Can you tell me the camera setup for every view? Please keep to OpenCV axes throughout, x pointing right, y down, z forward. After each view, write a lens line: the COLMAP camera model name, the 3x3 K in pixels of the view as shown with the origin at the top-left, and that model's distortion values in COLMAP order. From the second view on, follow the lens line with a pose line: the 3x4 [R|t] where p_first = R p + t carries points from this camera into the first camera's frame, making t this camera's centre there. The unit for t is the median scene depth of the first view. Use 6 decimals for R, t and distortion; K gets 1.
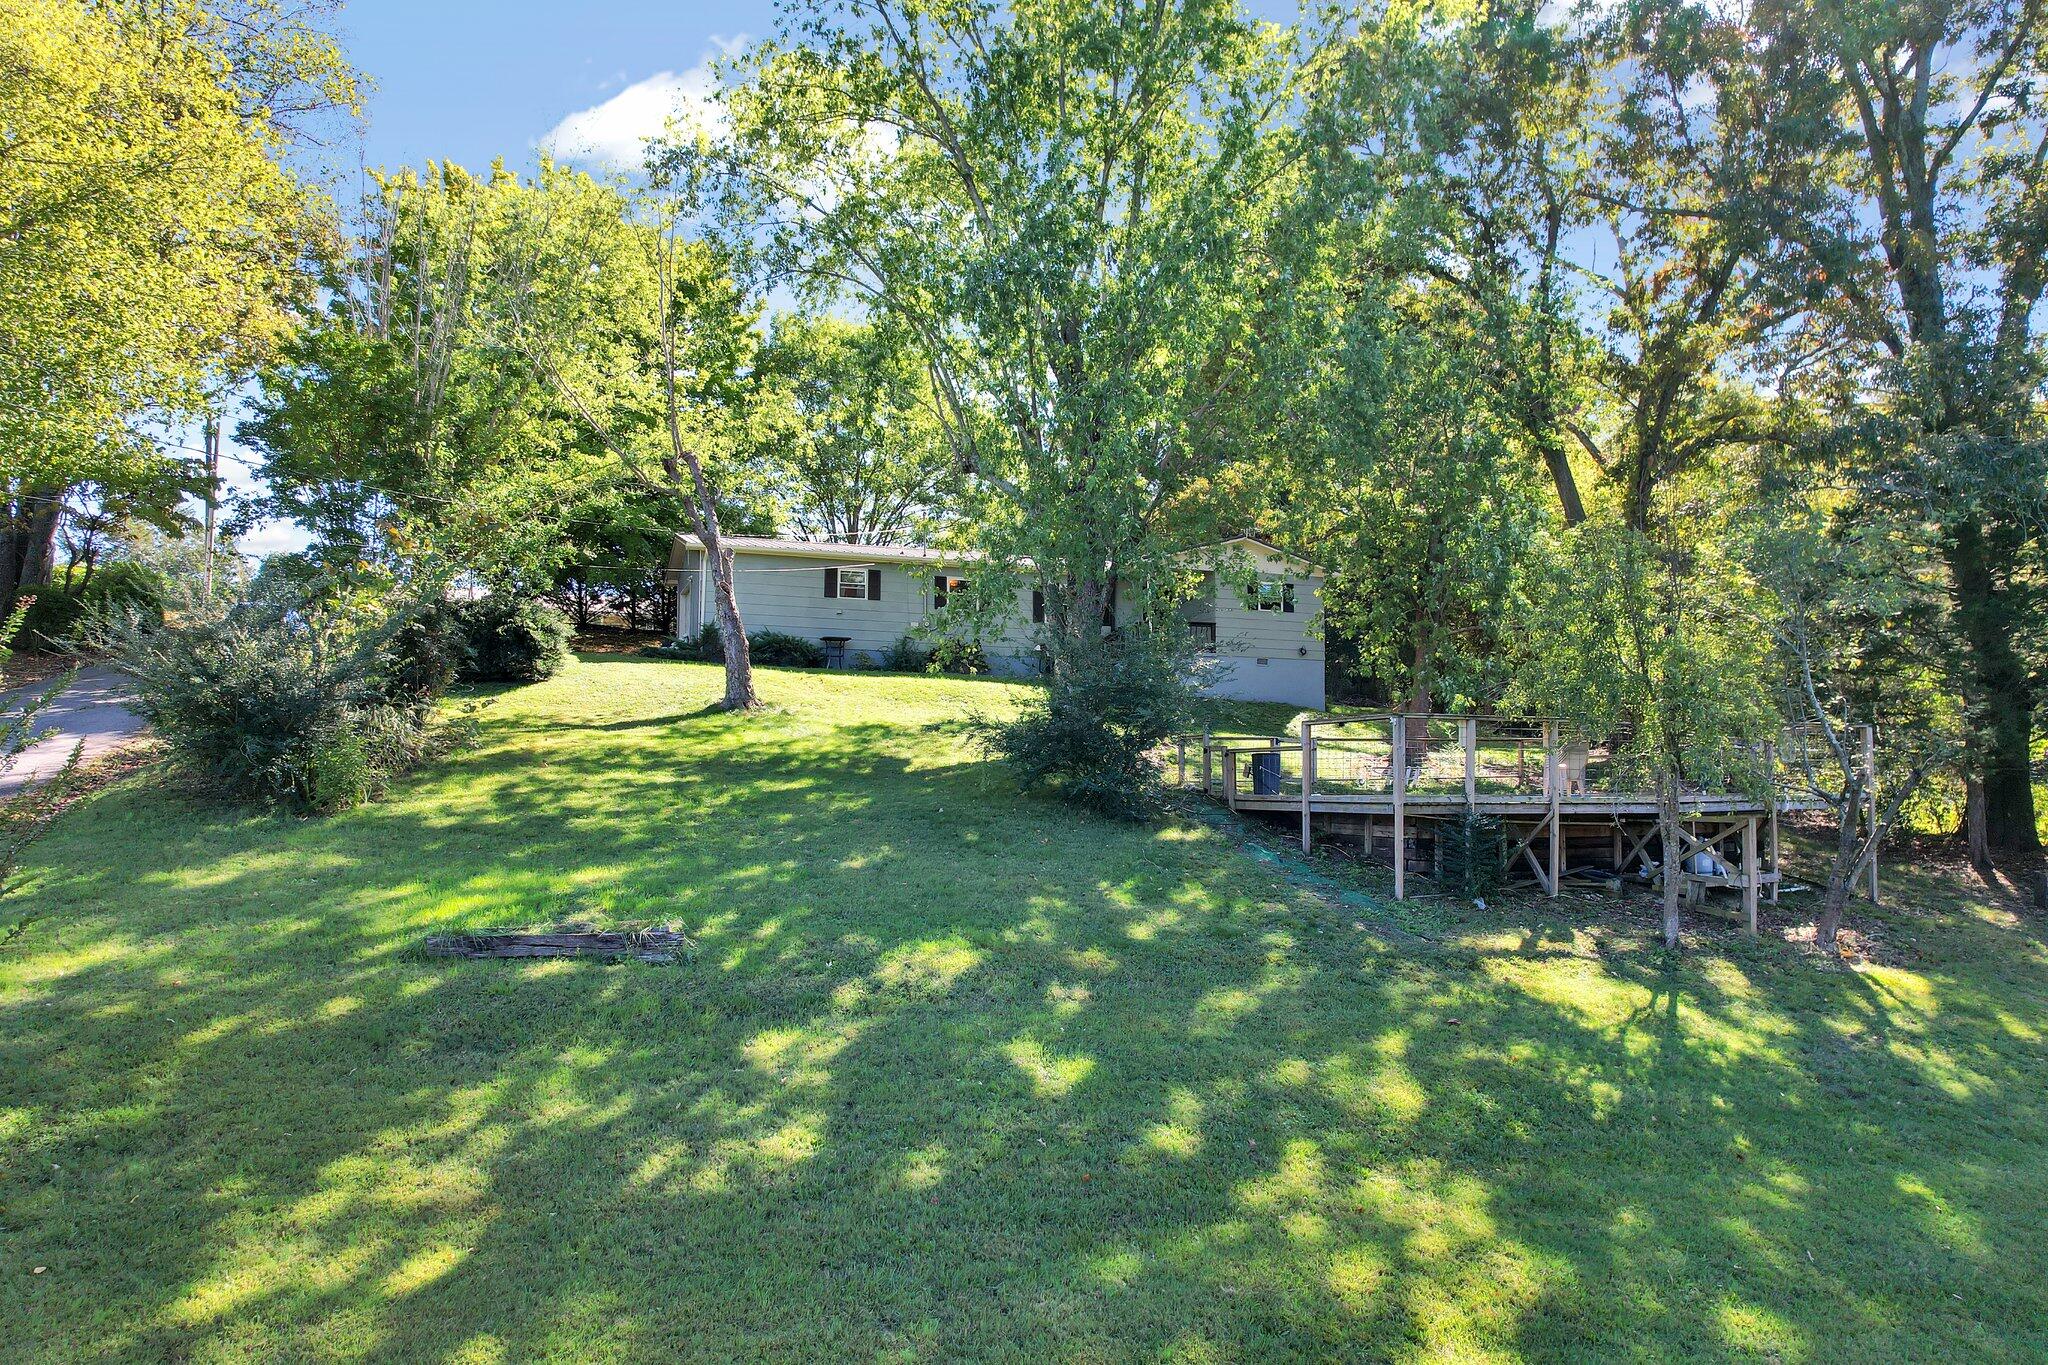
lens RADIAL K [[1301.6, 0, 1024.0], [0, 1301.6, 682.5], [0, 0, 1]] dist [-0.068584, 0.069198]
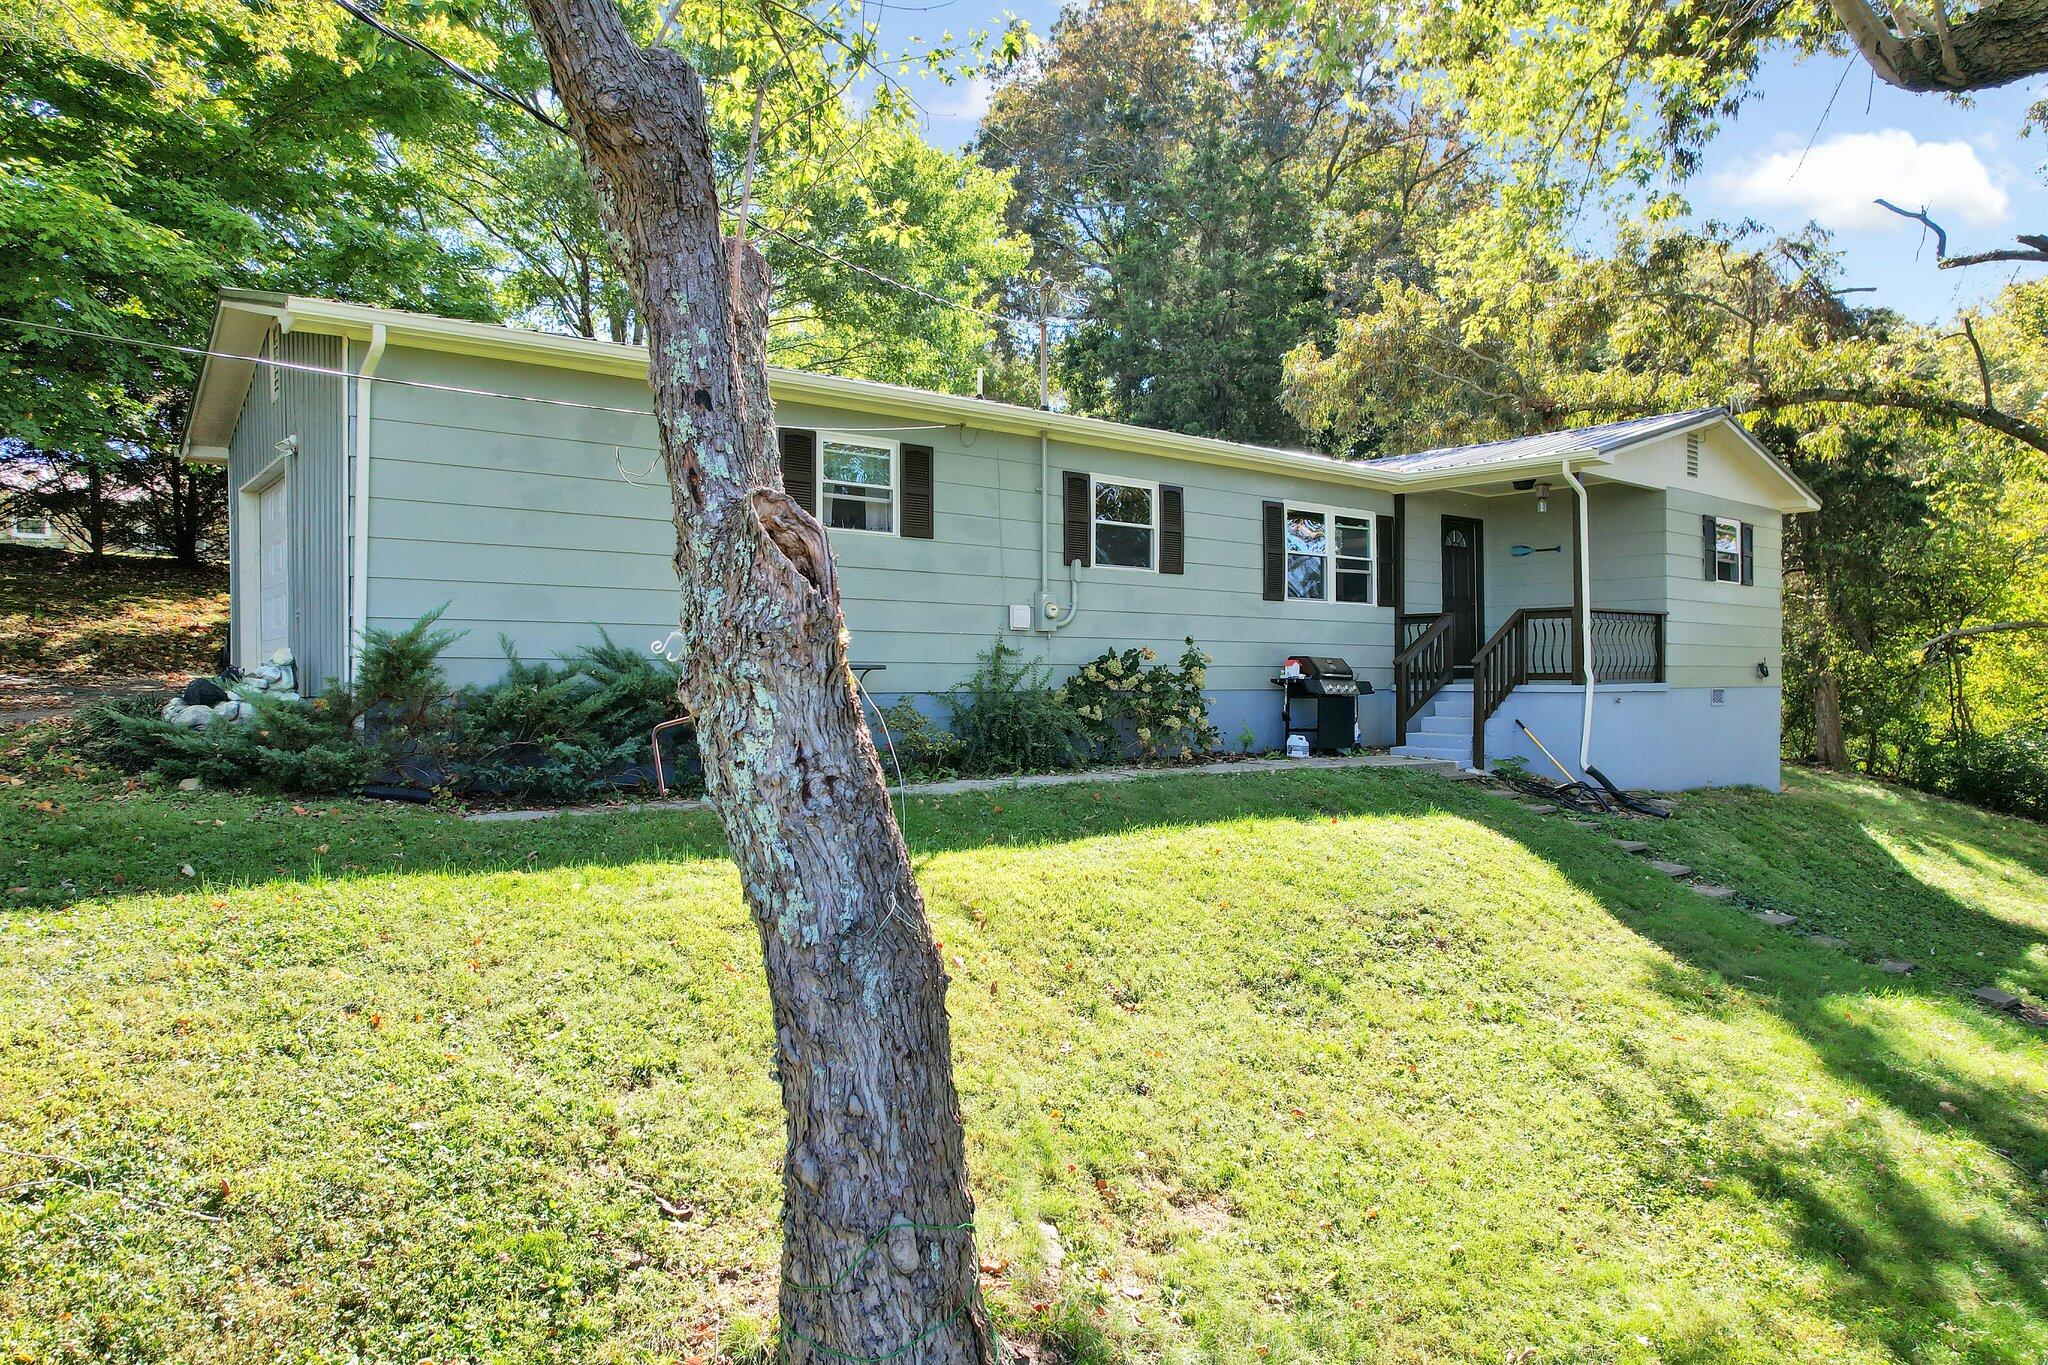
lens RADIAL K [[1301.6, 0, 1024.0], [0, 1301.6, 682.5], [0, 0, 1]] dist [-0.068584, 0.069198]
pose [[0.953419, -0.004556, 0.301614, -0.180625], [-0.021768, 0.996240, 0.083858, -0.053204], [-0.300862, -0.086517, 0.949735, 0.654305]]
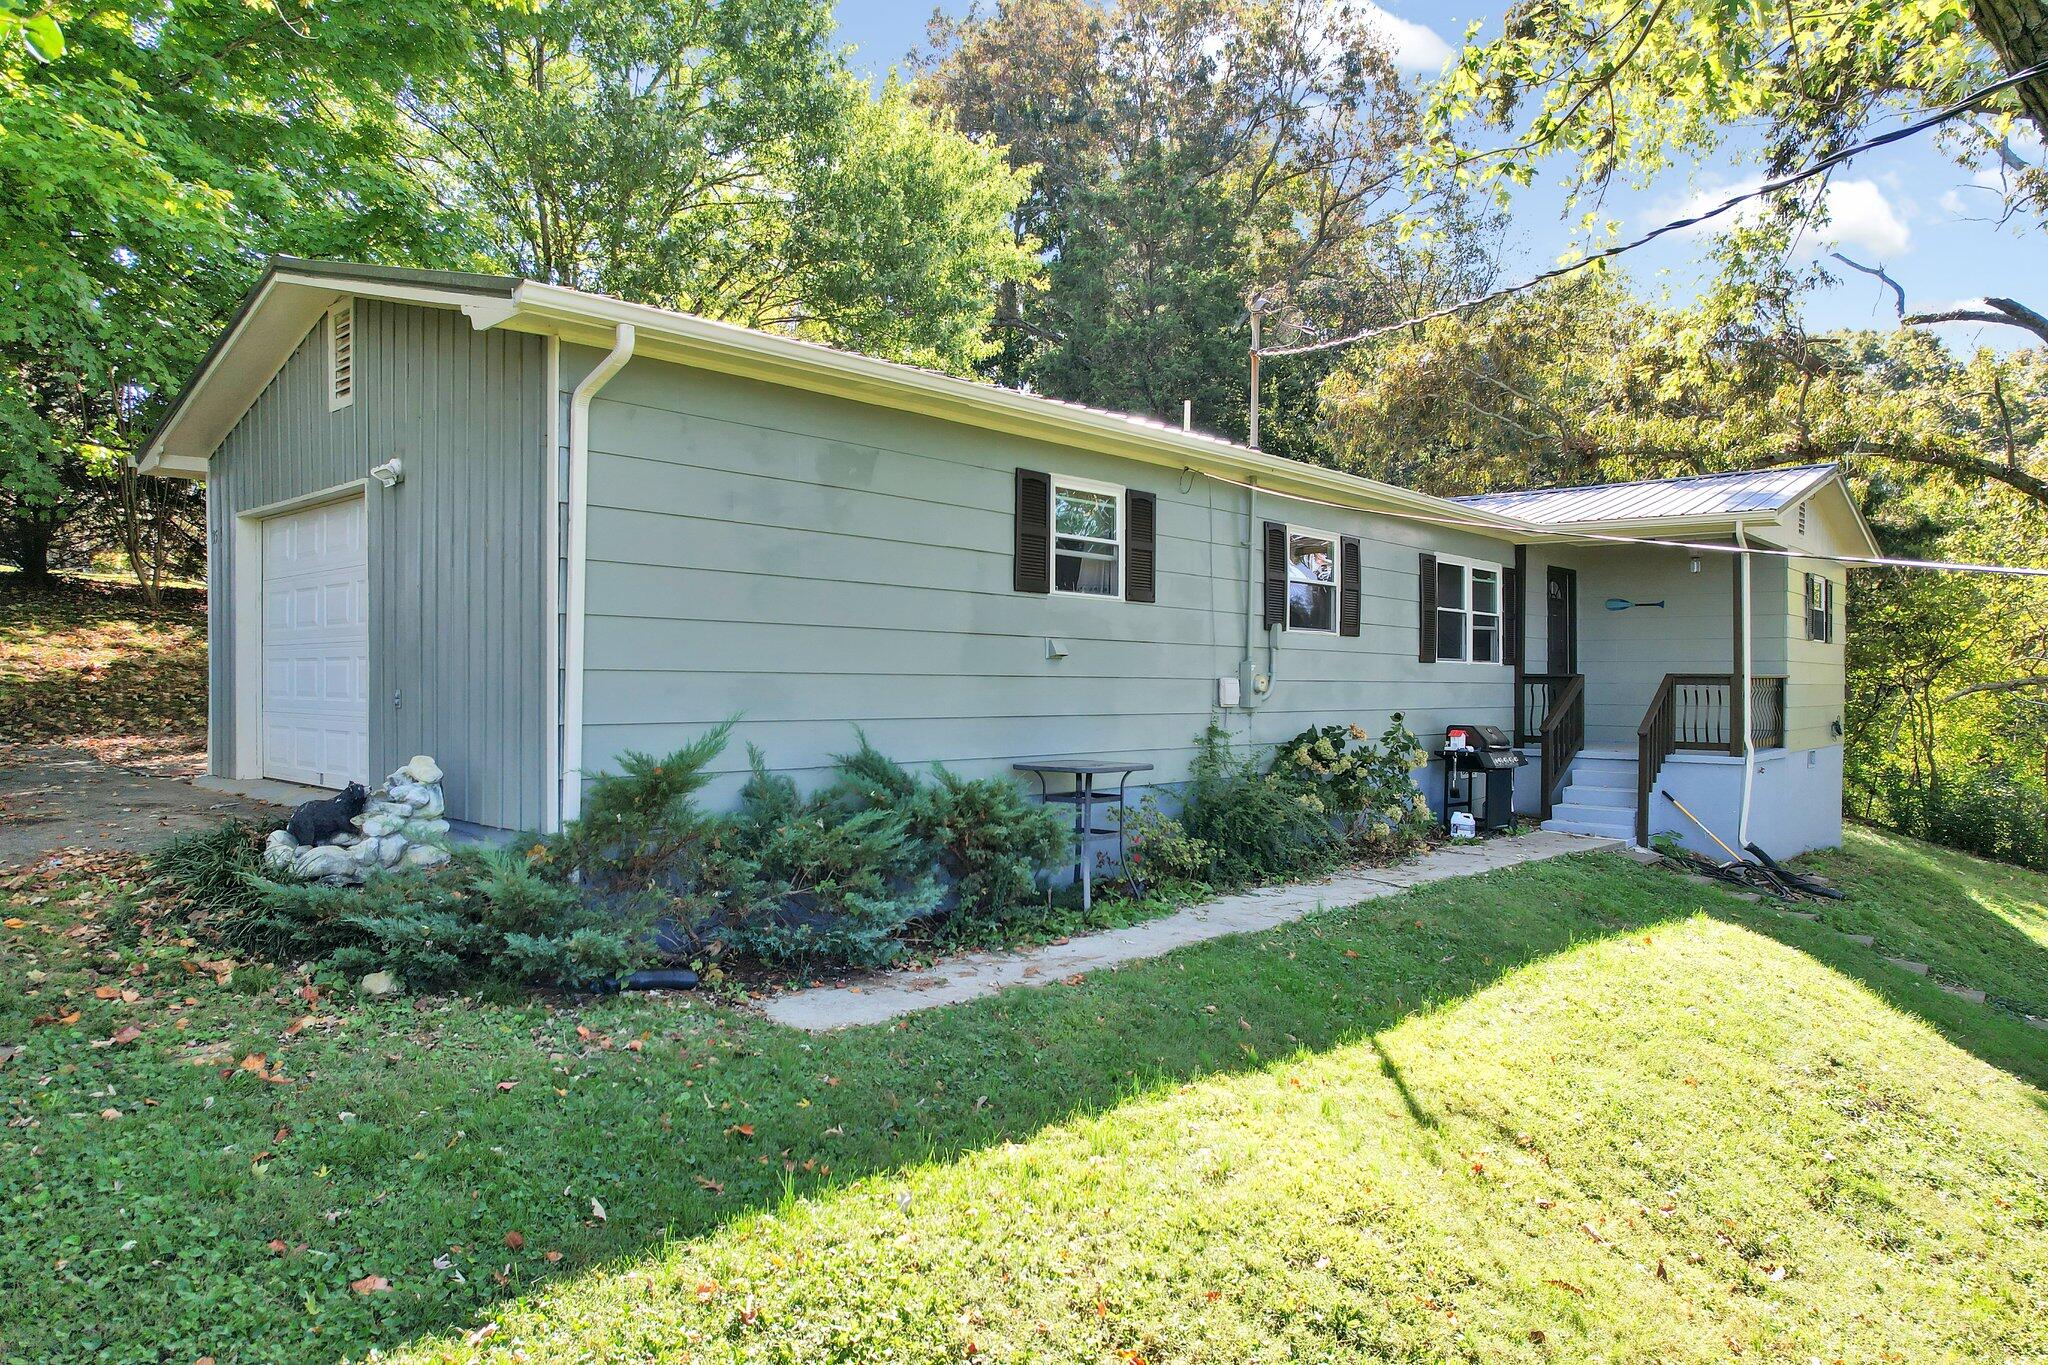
lens RADIAL K [[1301.6, 0, 1024.0], [0, 1301.6, 682.5], [0, 0, 1]] dist [-0.068584, 0.069198]
pose [[0.897059, 0.003449, 0.441898, -0.247663], [-0.042613, 0.995985, 0.078731, -0.064554], [-0.439852, -0.089457, 0.893604, 0.736013]]
